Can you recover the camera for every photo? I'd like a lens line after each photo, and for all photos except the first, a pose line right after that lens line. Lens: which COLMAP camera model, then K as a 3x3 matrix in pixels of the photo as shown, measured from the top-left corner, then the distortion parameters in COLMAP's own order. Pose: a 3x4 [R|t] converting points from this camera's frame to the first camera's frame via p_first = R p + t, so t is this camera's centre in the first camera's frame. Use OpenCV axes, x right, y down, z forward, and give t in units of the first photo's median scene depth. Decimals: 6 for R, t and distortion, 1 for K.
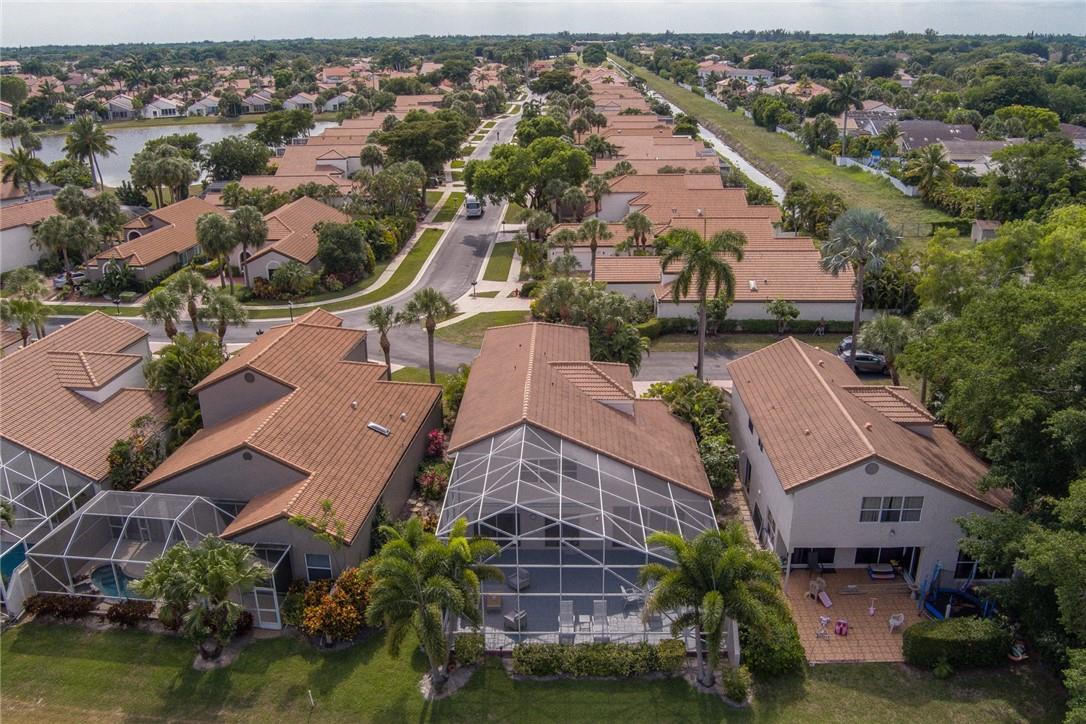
lens RADIAL K [[875.6, 0, 543.0], [0, 875.6, 362.0], [0, 0, 1]] dist [-0.070587, 0.019077]
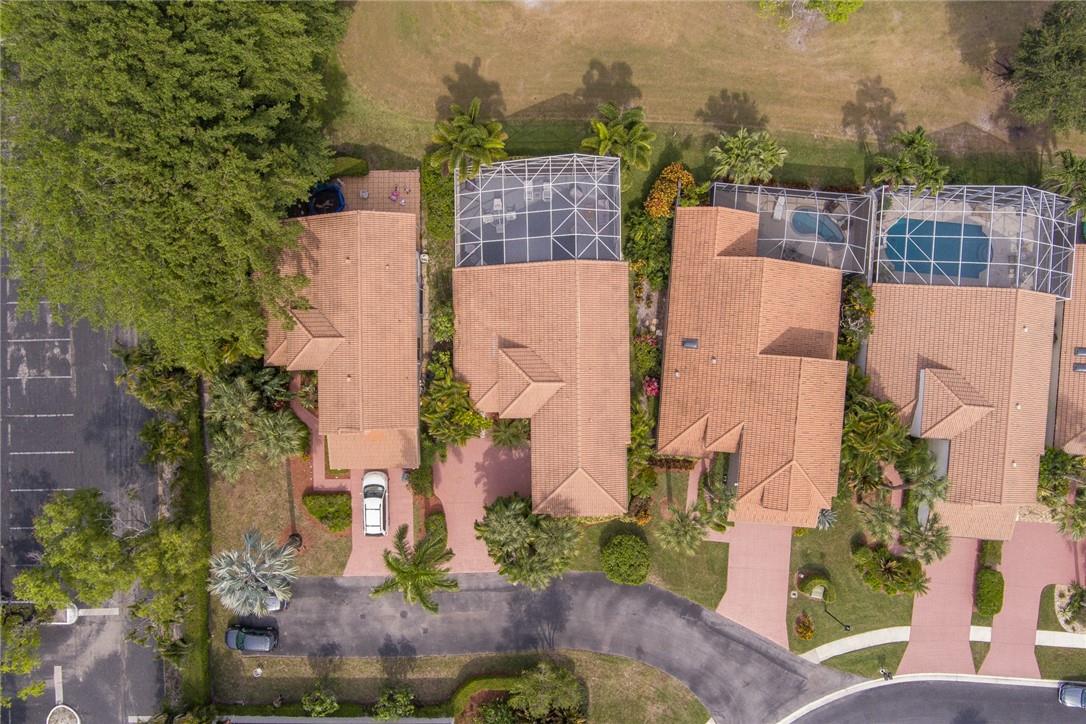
lens RADIAL K [[875.6, 0, 543.0], [0, 875.6, 362.0], [0, 0, 1]] dist [-0.070587, 0.019077]
pose [[-0.999013, 0.040859, 0.017416, 0.016770], [0.002148, -0.347211, 0.937784, -1.364144], [0.044364, 0.936896, 0.346781, 0.634468]]
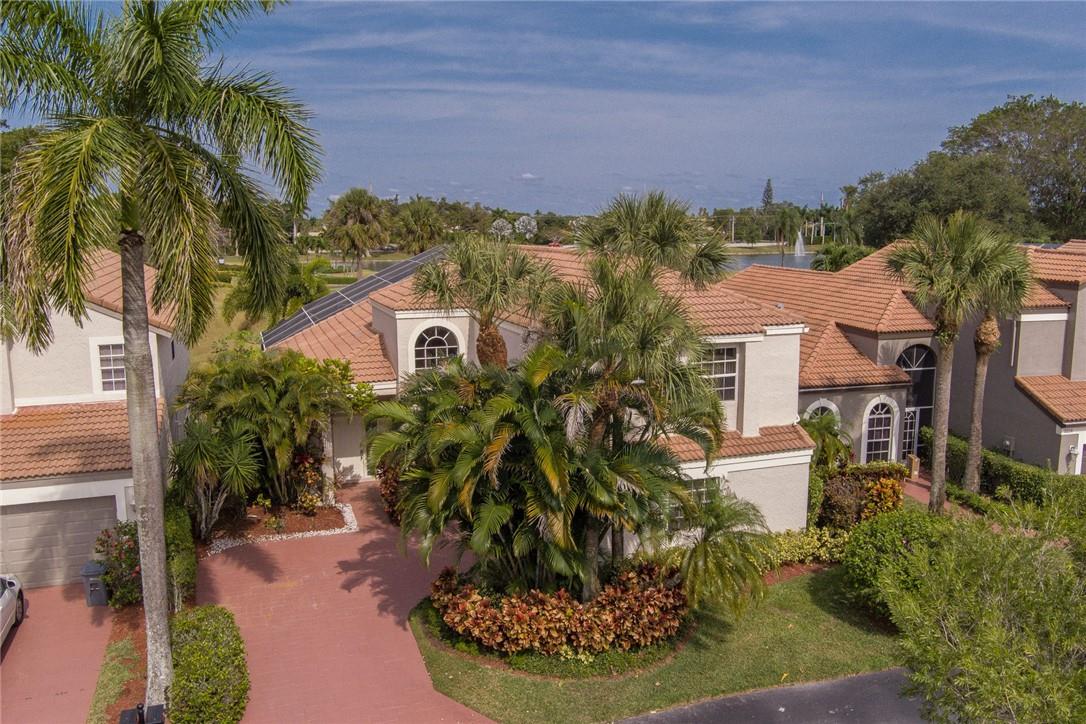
lens RADIAL K [[875.6, 0, 543.0], [0, 875.6, 362.0], [0, 0, 1]] dist [-0.070587, 0.019077]
pose [[-0.933512, 0.069528, -0.351741, 0.238837], [-0.116865, 0.868443, 0.481820, -0.262068], [0.338967, 0.490890, -0.802576, 1.768885]]
